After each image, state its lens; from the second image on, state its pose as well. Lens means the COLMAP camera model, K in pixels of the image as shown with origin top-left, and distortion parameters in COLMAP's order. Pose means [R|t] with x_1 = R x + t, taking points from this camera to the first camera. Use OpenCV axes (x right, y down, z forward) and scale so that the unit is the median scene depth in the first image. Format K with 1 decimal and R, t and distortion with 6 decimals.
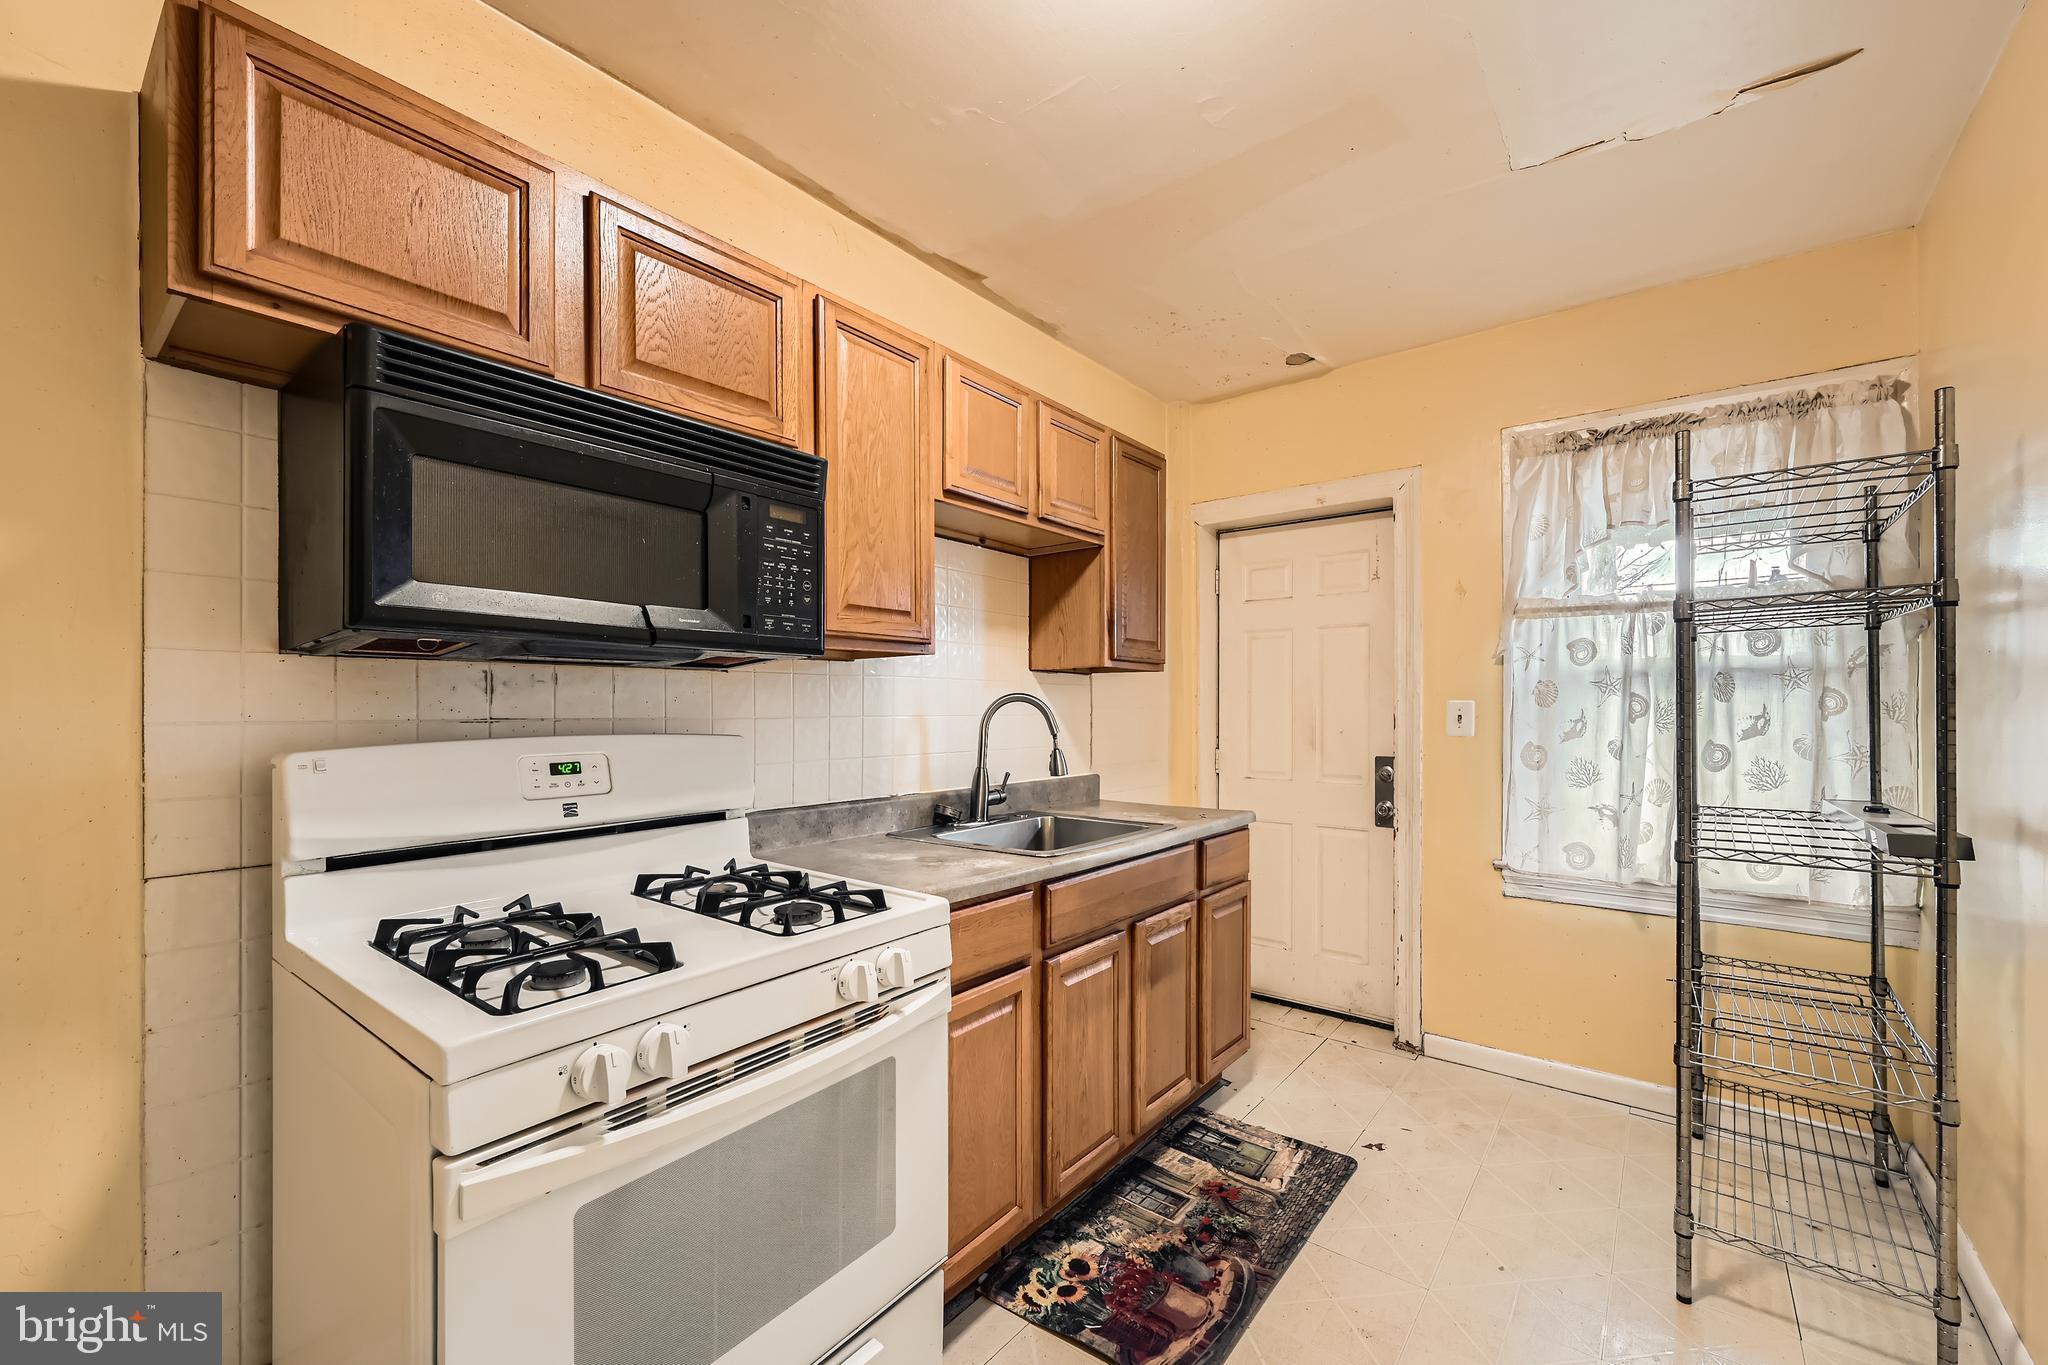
lens RADIAL K [[820.3, 0, 1017.9], [0, 820.3, 708.2], [0, 0, 1]] dist [0.002413, -0.000909]
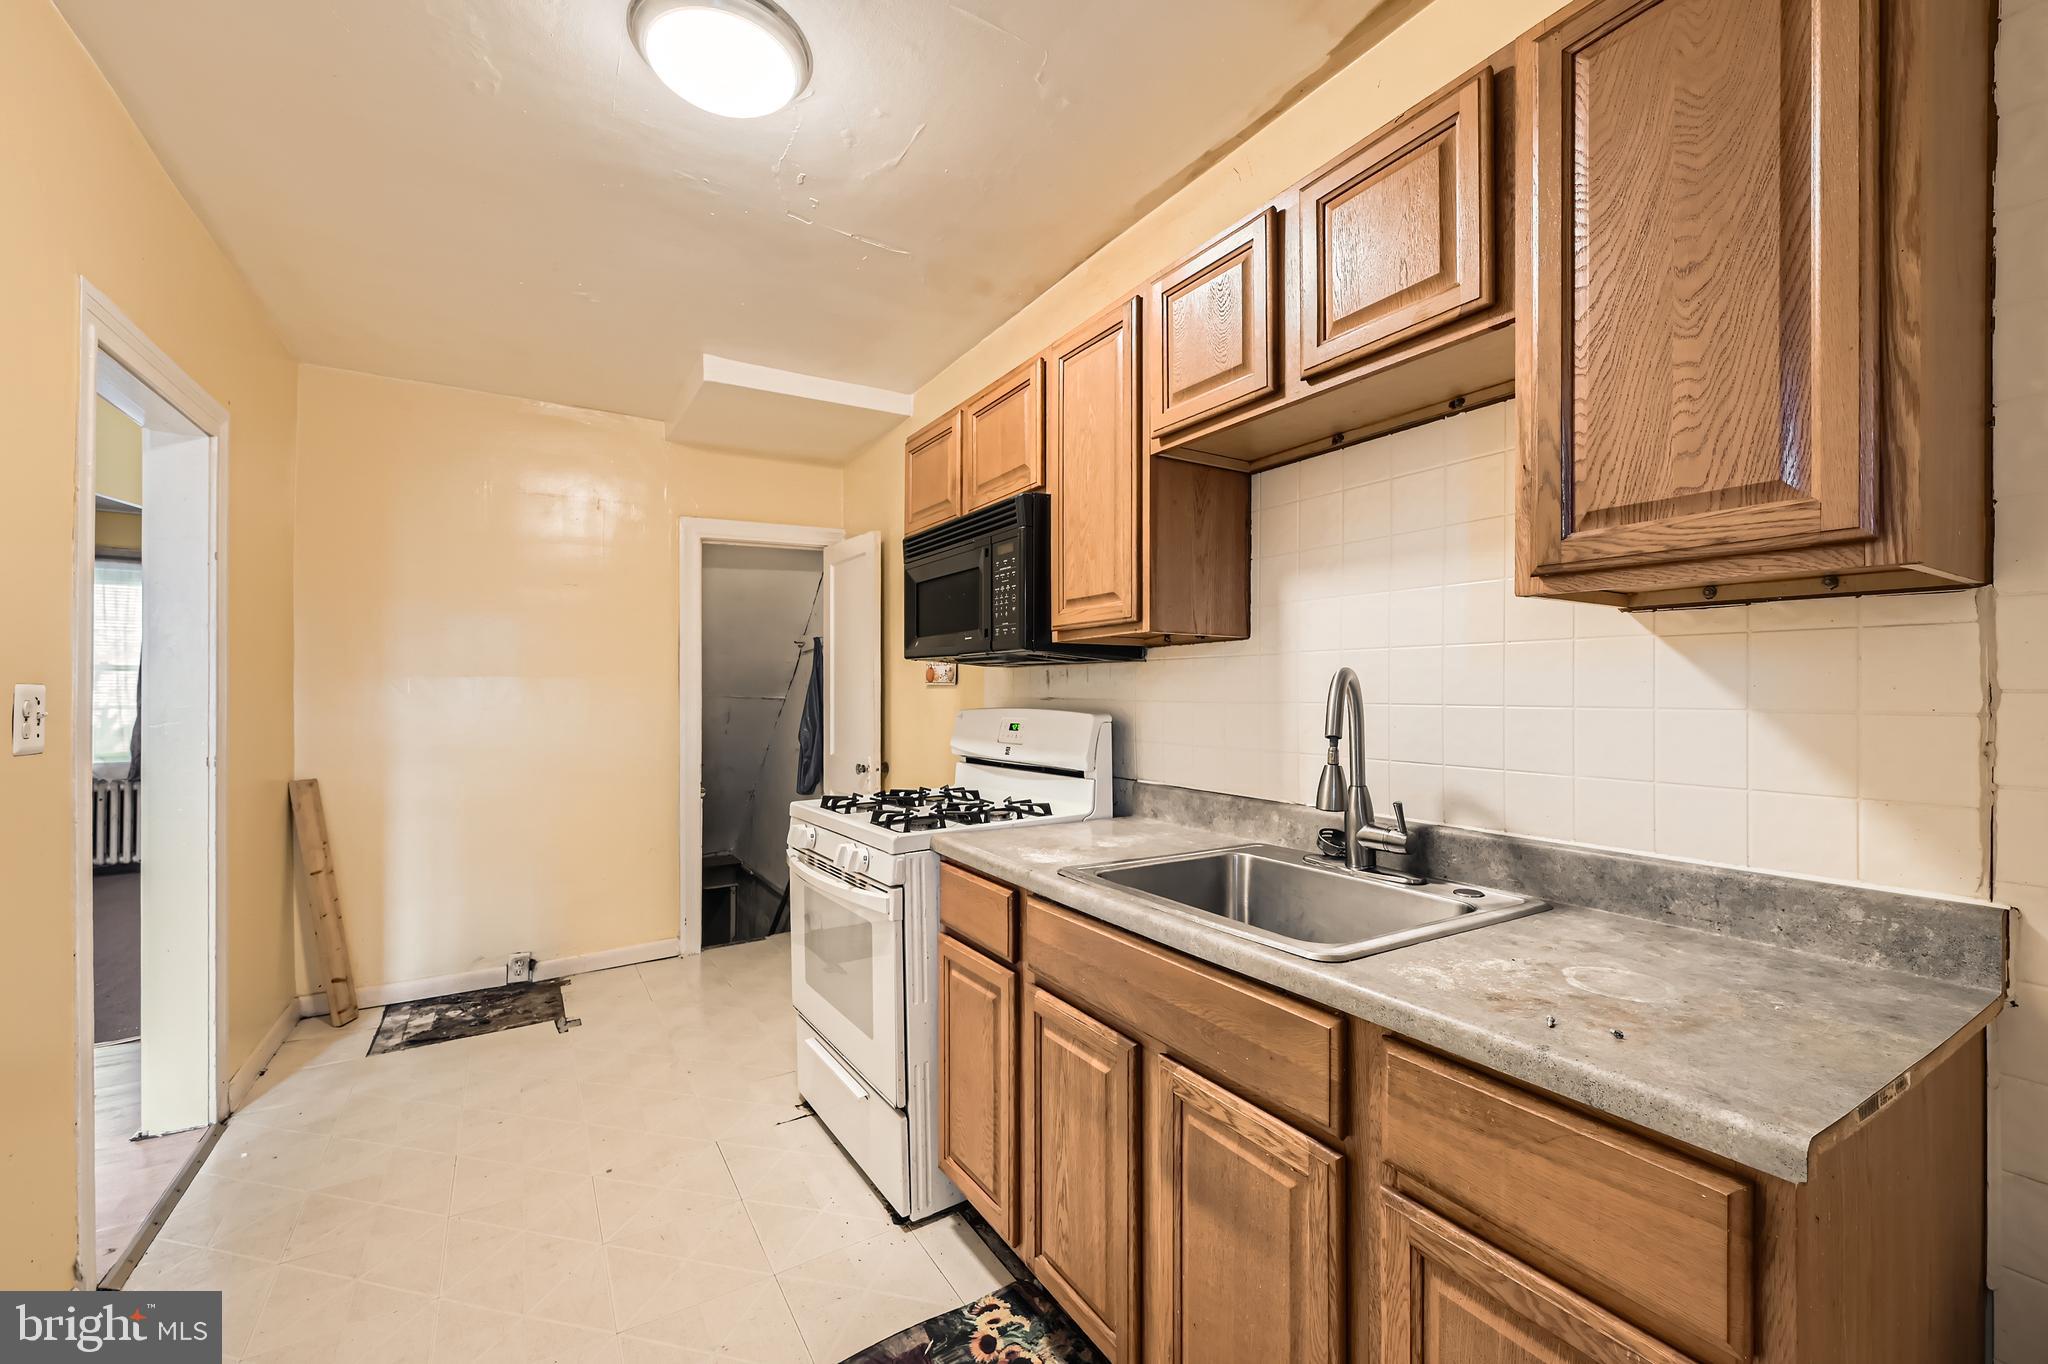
lens RADIAL K [[820.3, 0, 1024.9], [0, 820.3, 694.1], [0, 0, 1]] dist [0.002413, -0.000909]
pose [[-0.331161, 0.002796, -0.943570, 0.730290], [-0.001127, 0.999994, 0.003359, -0.000851], [0.943574, 0.002176, -0.331156, 1.095567]]
